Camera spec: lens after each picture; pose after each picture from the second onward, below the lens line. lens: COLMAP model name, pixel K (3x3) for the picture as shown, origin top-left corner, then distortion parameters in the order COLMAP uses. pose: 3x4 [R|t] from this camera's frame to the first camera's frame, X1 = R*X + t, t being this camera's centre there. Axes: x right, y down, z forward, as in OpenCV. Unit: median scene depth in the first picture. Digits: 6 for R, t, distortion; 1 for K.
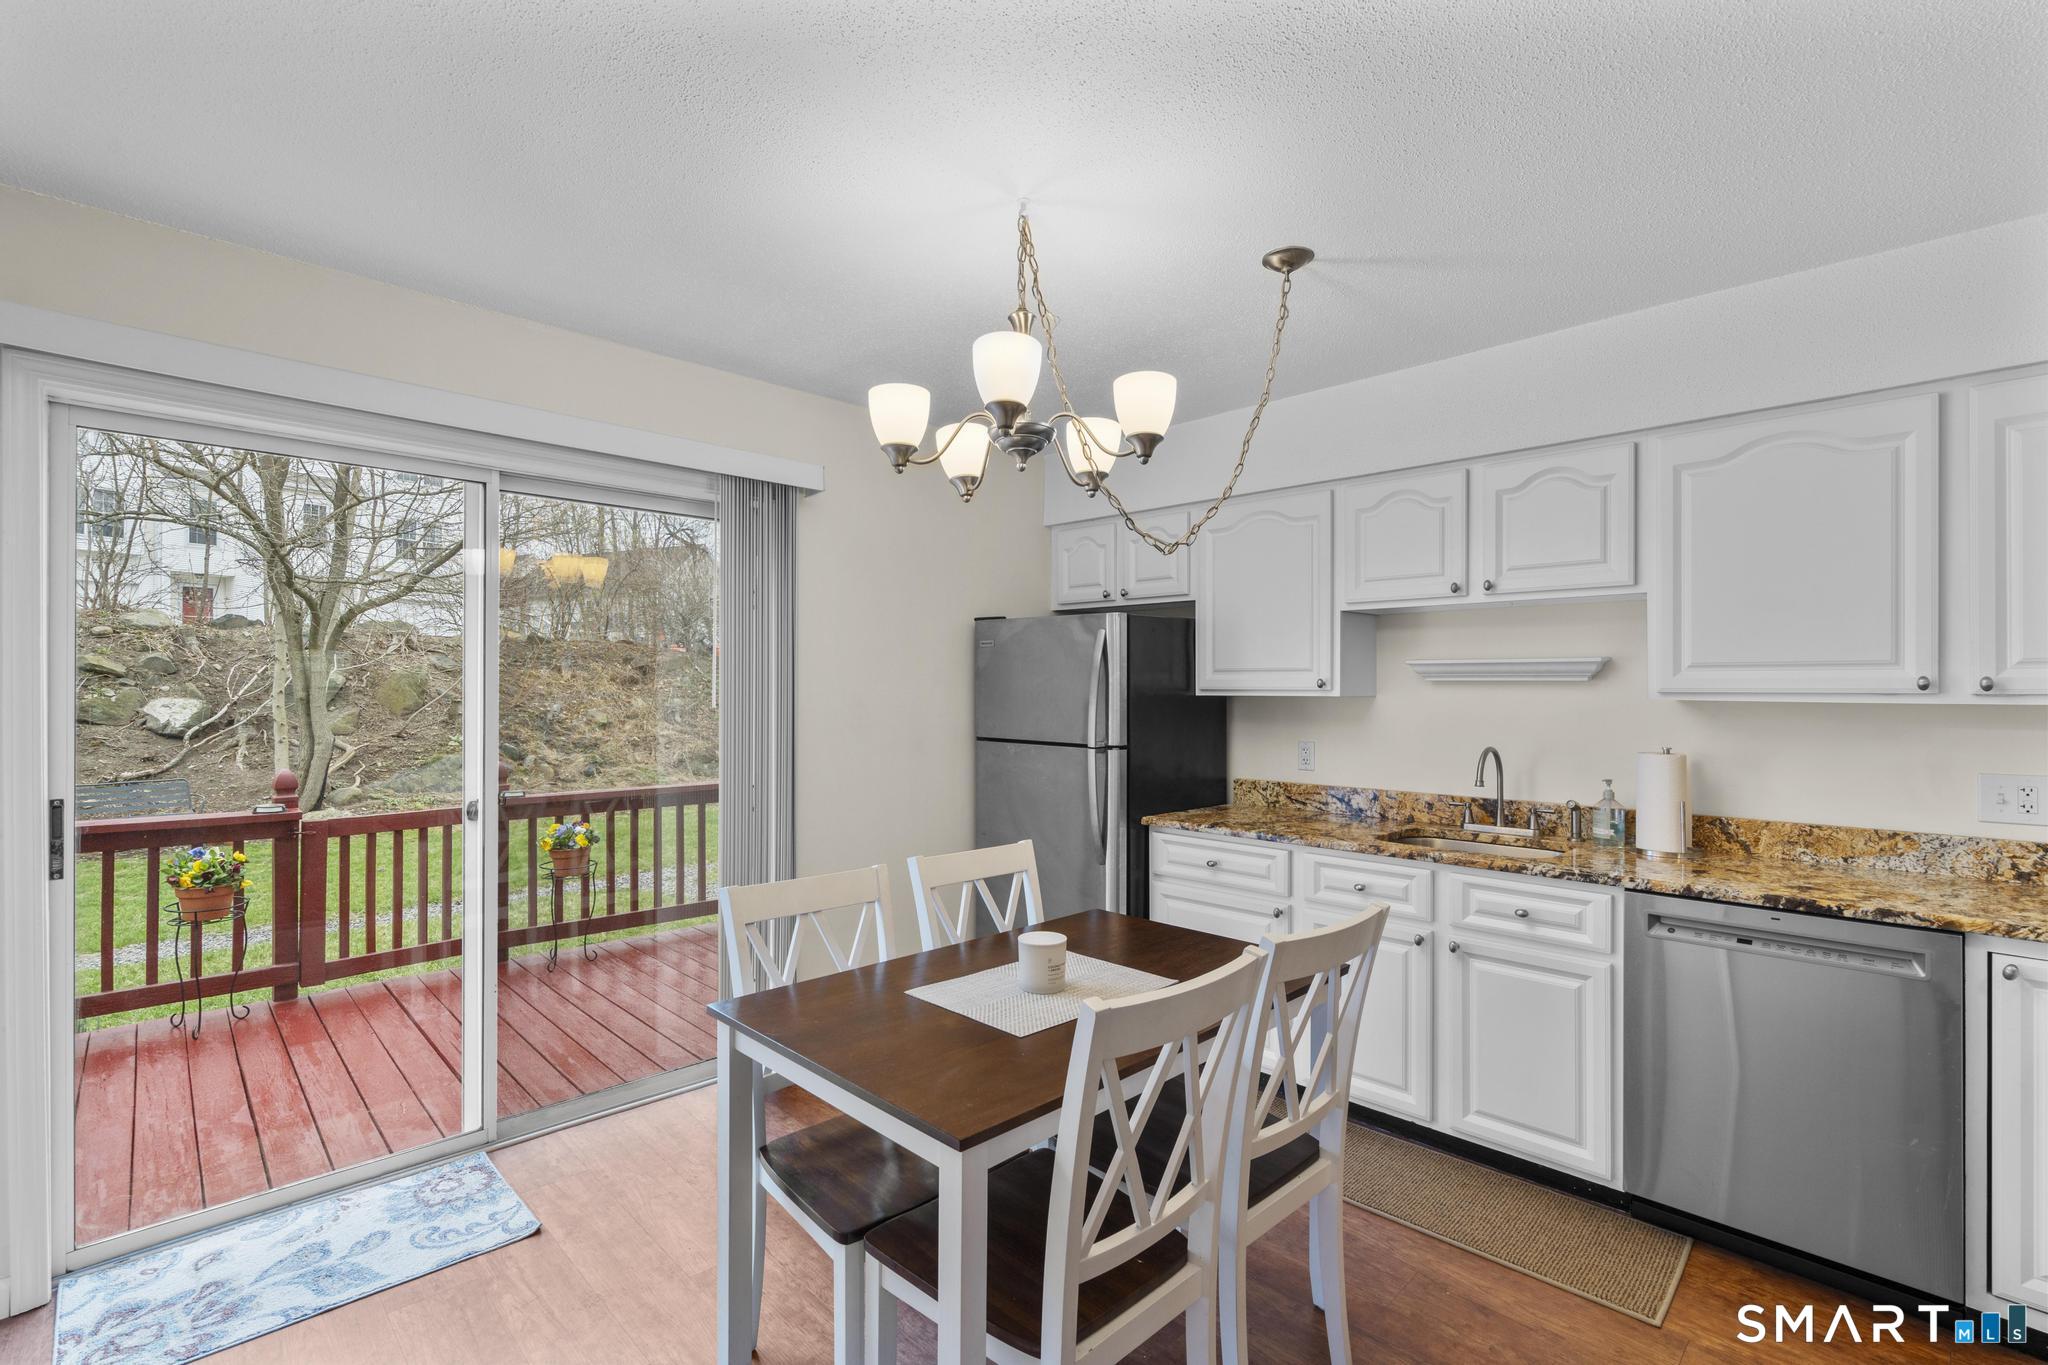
lens RADIAL K [[916.1, 0, 1022.1], [0, 916.1, 681.1], [0, 0, 1]] dist [-0.008233, 0.004503]
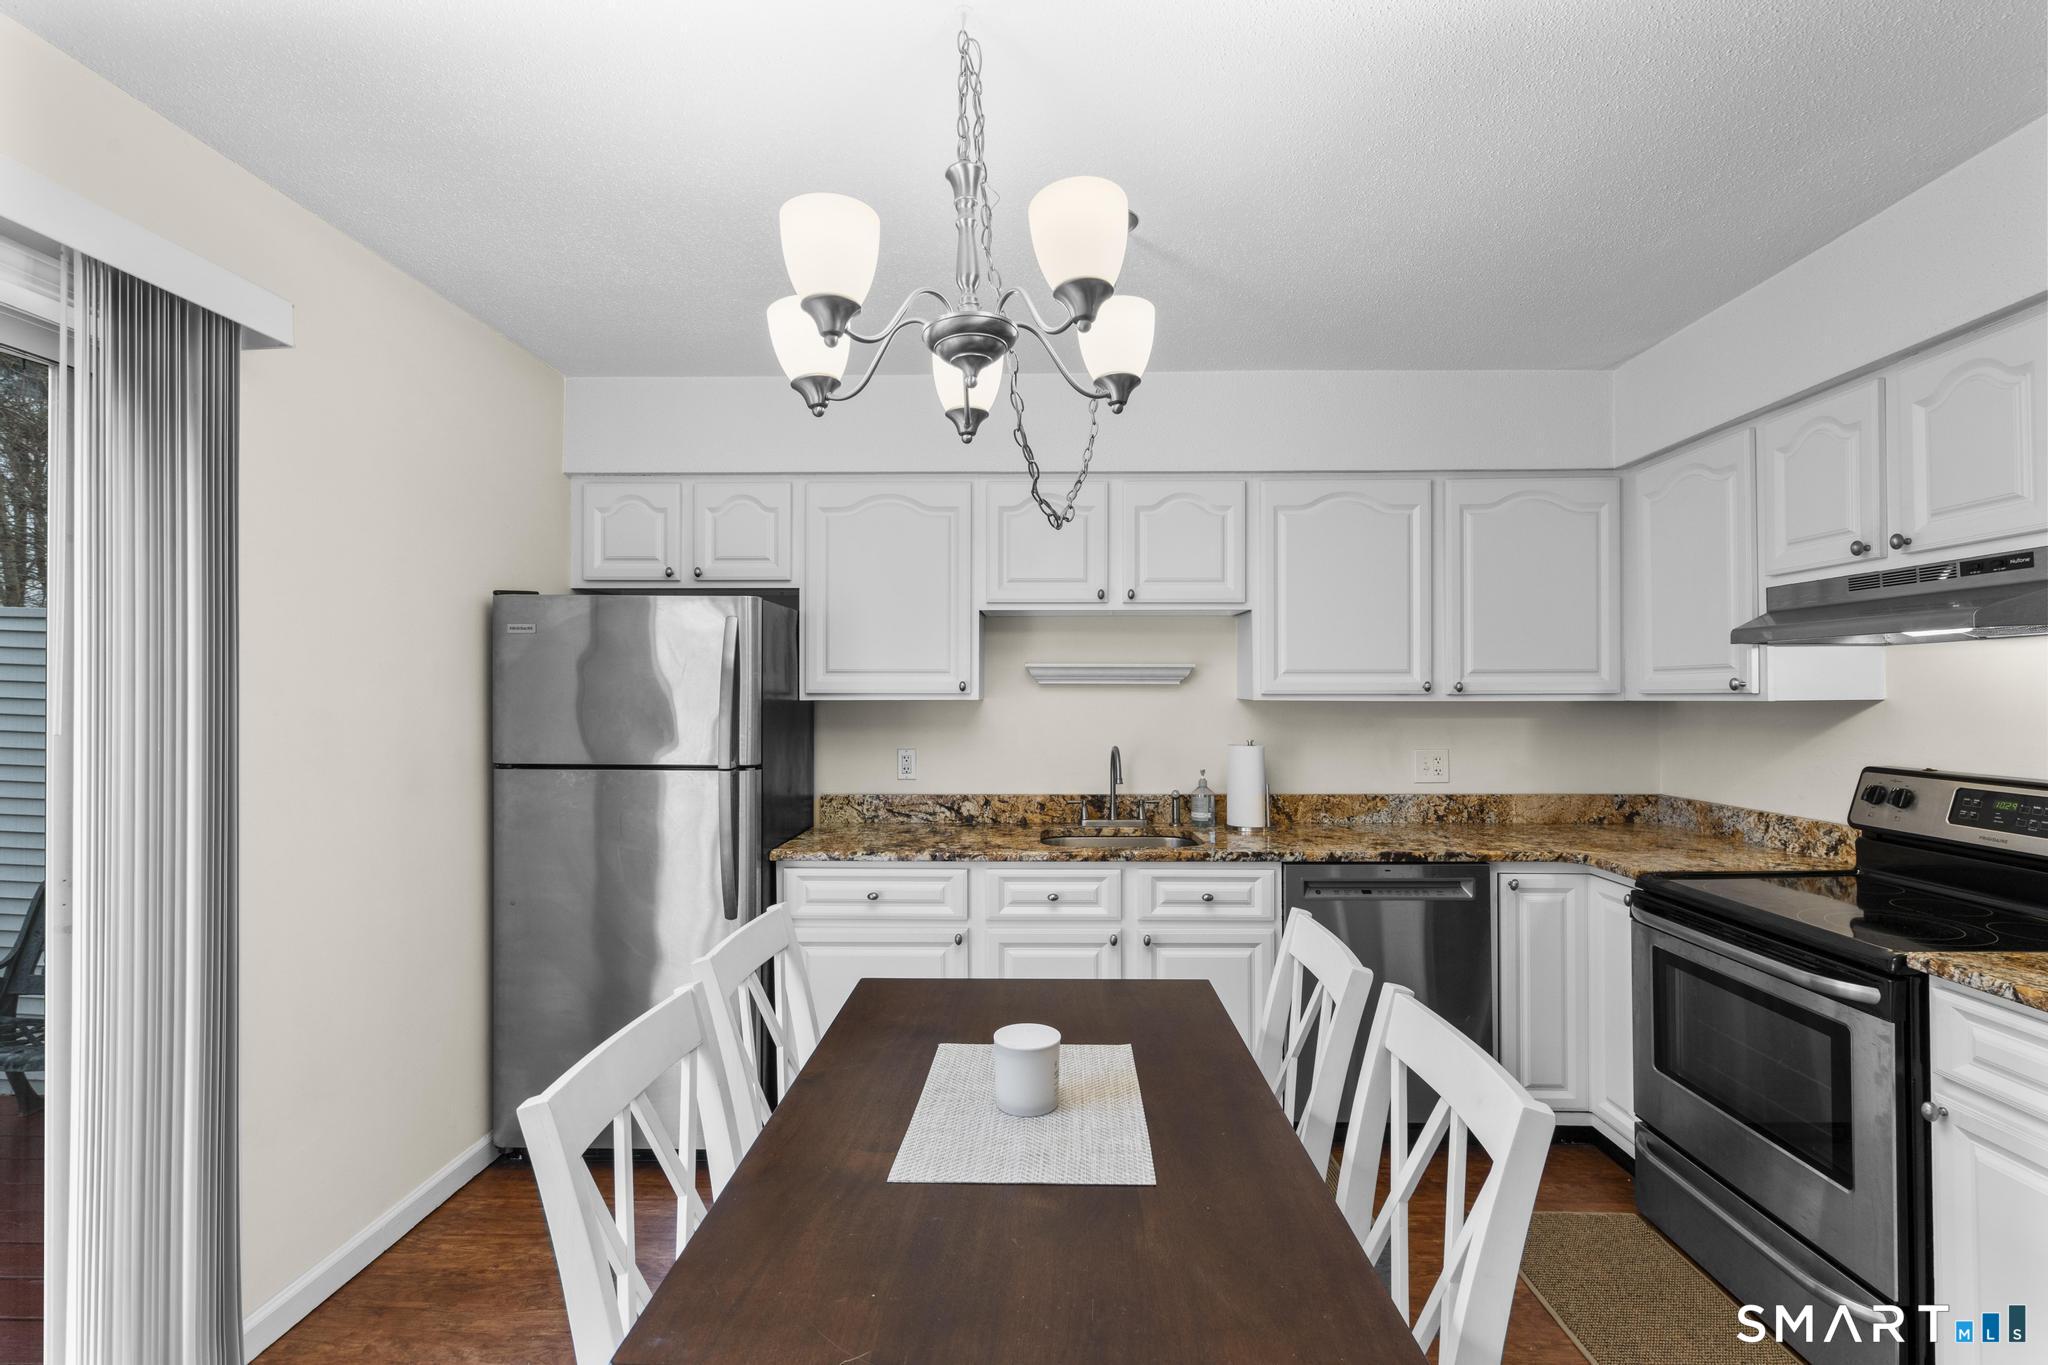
lens RADIAL K [[916.1, 0, 1022.5], [0, 916.1, 682.3], [0, 0, 1]] dist [-0.008233, 0.004503]
pose [[0.722530, 0.004490, 0.691325, -0.336421], [-0.002544, 0.999989, -0.003835, 0.002361], [-0.691335, 0.001012, 0.722534, 0.334756]]
